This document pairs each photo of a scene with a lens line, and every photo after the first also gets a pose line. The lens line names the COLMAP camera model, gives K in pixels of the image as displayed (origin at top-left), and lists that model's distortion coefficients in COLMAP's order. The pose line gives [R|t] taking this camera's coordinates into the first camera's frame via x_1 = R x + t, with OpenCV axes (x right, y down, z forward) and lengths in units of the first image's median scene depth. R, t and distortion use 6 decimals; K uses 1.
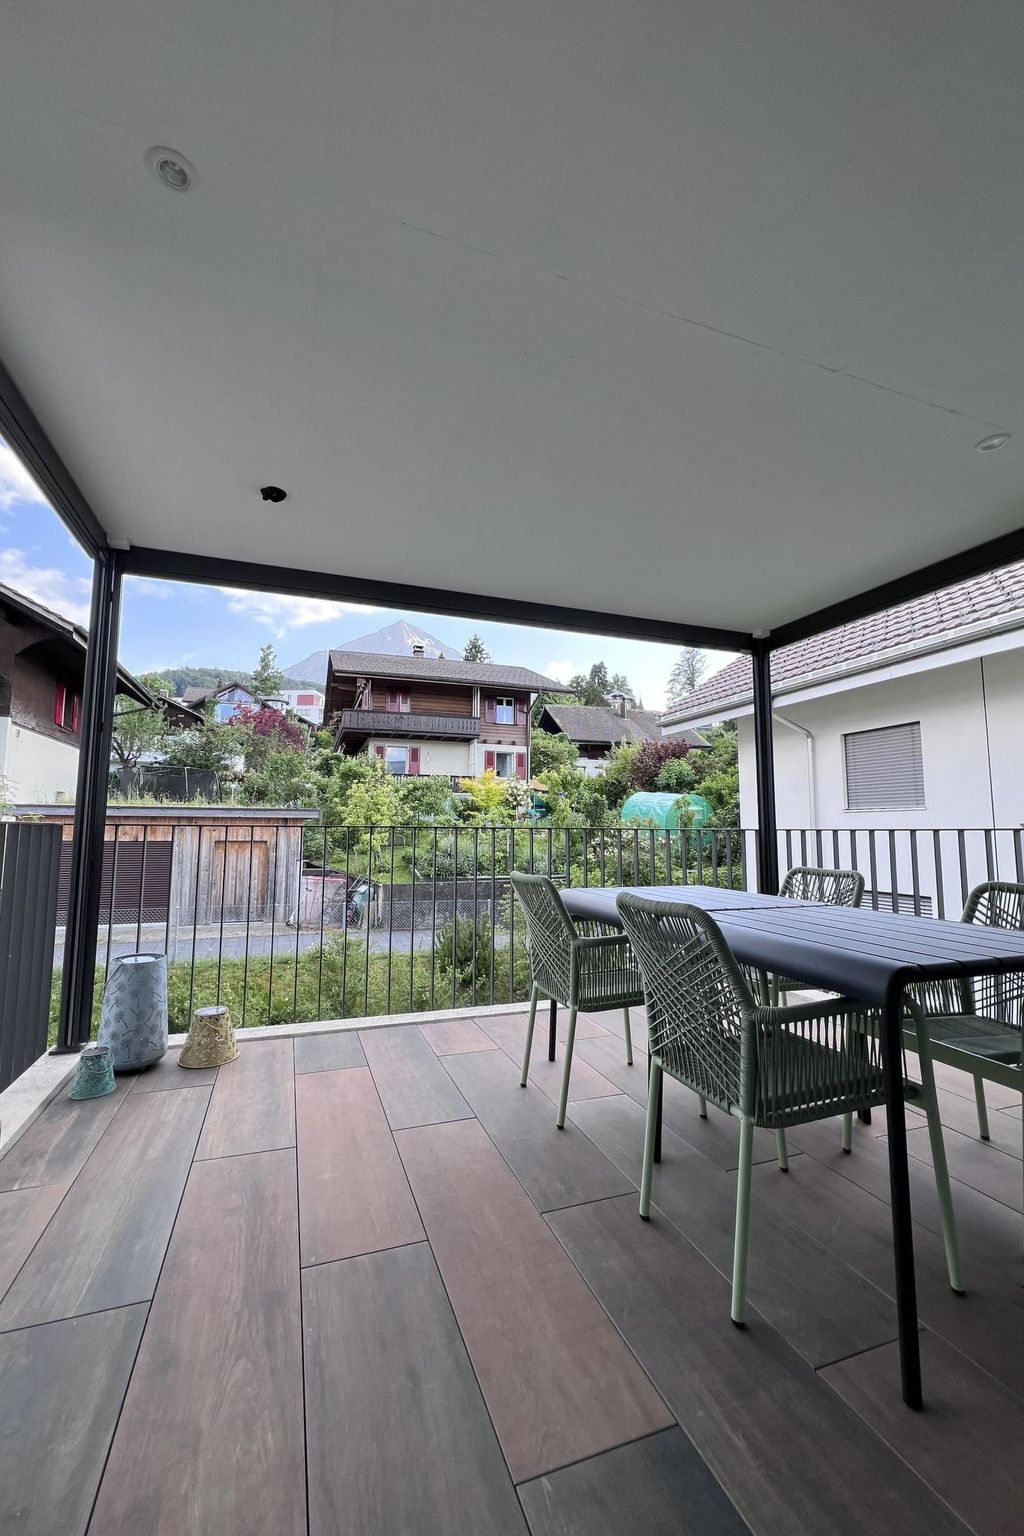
lens RADIAL K [[612.9, 0, 510.5], [0, 612.9, 766.4], [0, 0, 1]] dist [-0.002549, -0.000097]
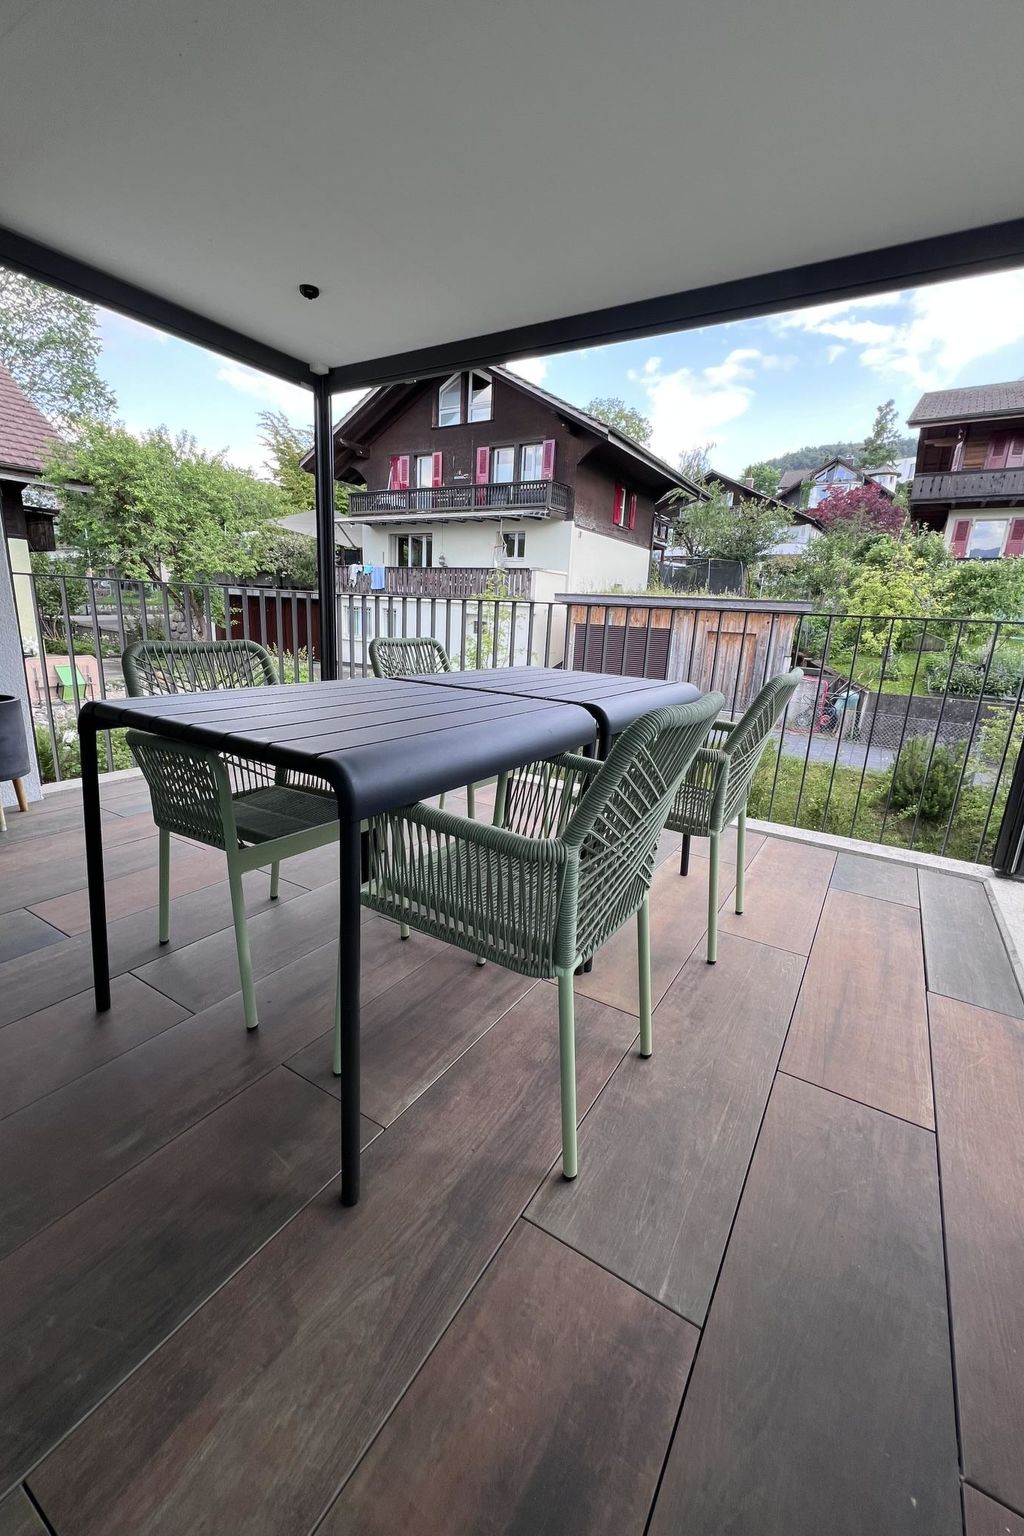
lens RADIAL K [[612.9, 0, 512.2], [0, 612.9, 769.1], [0, 0, 1]] dist [-0.002549, -0.000097]
pose [[0.620184, 0.220737, -0.752759, 0.140494], [0.036032, 0.950565, 0.308427, 0.009928], [0.783628, -0.218405, 0.581572, 0.068405]]
